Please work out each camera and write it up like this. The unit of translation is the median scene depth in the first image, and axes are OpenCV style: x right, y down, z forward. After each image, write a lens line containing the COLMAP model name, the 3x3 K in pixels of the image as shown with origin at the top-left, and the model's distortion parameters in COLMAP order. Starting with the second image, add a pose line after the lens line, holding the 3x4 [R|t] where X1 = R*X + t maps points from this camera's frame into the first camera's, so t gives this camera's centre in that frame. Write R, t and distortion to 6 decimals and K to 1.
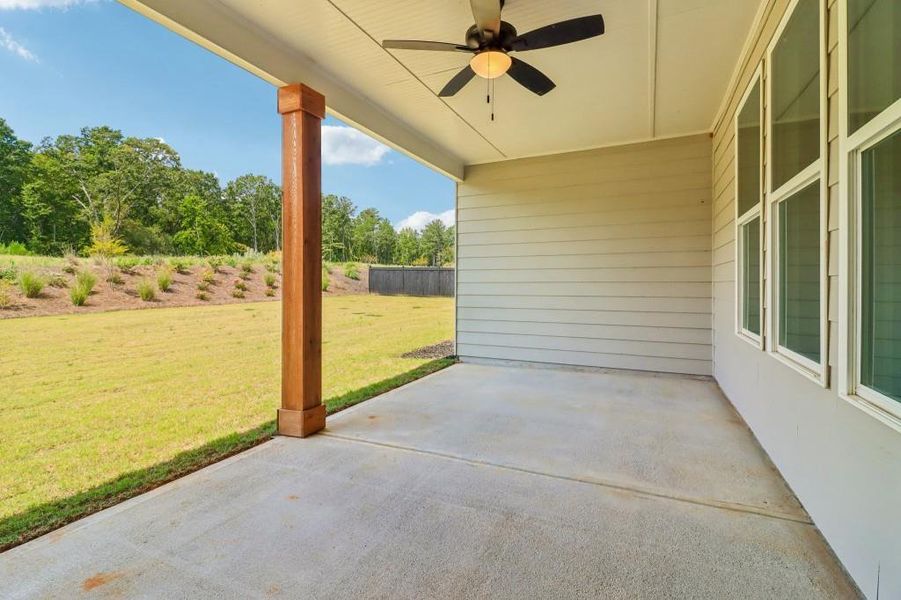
lens RADIAL K [[416.1, 0, 453.4], [0, 416.1, 283.3], [0, 0, 1]] dist [0.029847, -0.012720]
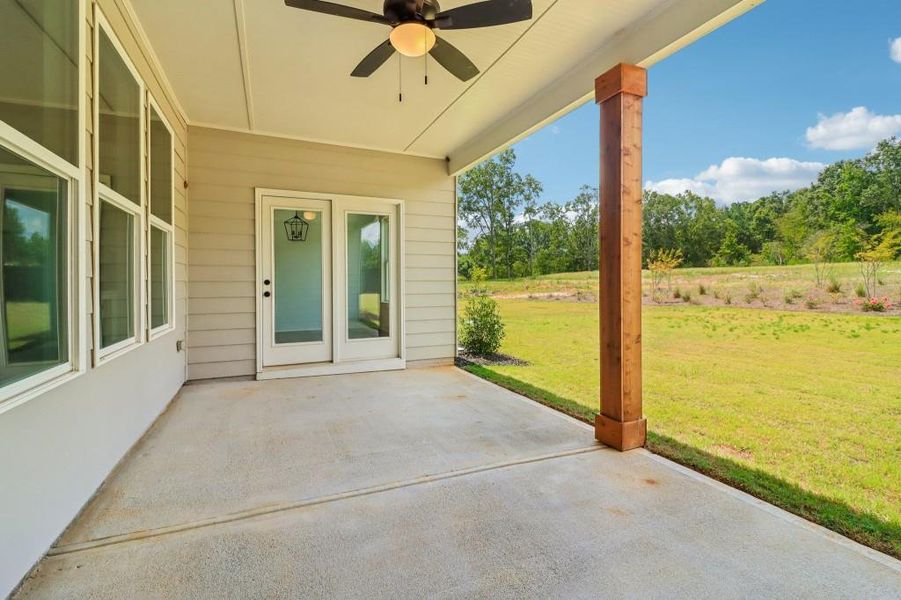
lens RADIAL K [[416.1, 0, 453.4], [0, 416.1, 283.3], [0, 0, 1]] dist [0.029847, -0.012720]
pose [[-0.657973, -0.002360, -0.753038, 0.201801], [0.004962, 0.999960, -0.007469, 0.002917], [0.753025, -0.008651, -0.657935, 0.469395]]
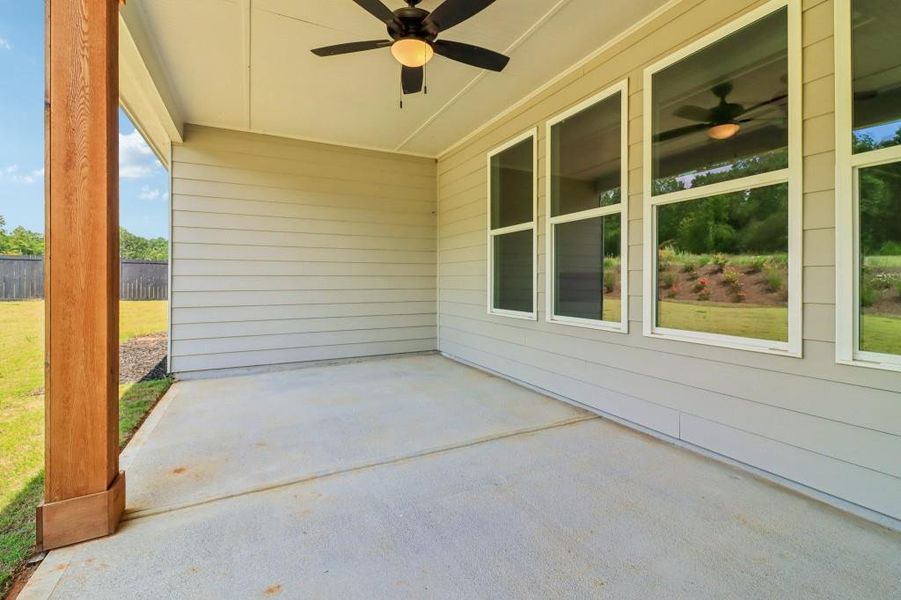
lens RADIAL K [[416.1, 0, 453.4], [0, 416.1, 283.3], [0, 0, 1]] dist [0.029847, -0.012720]
pose [[0.624334, -0.006722, 0.781128, -0.175537], [-0.000491, 0.999959, 0.008998, 0.003370], [-0.781157, -0.006001, 0.624306, 0.086799]]
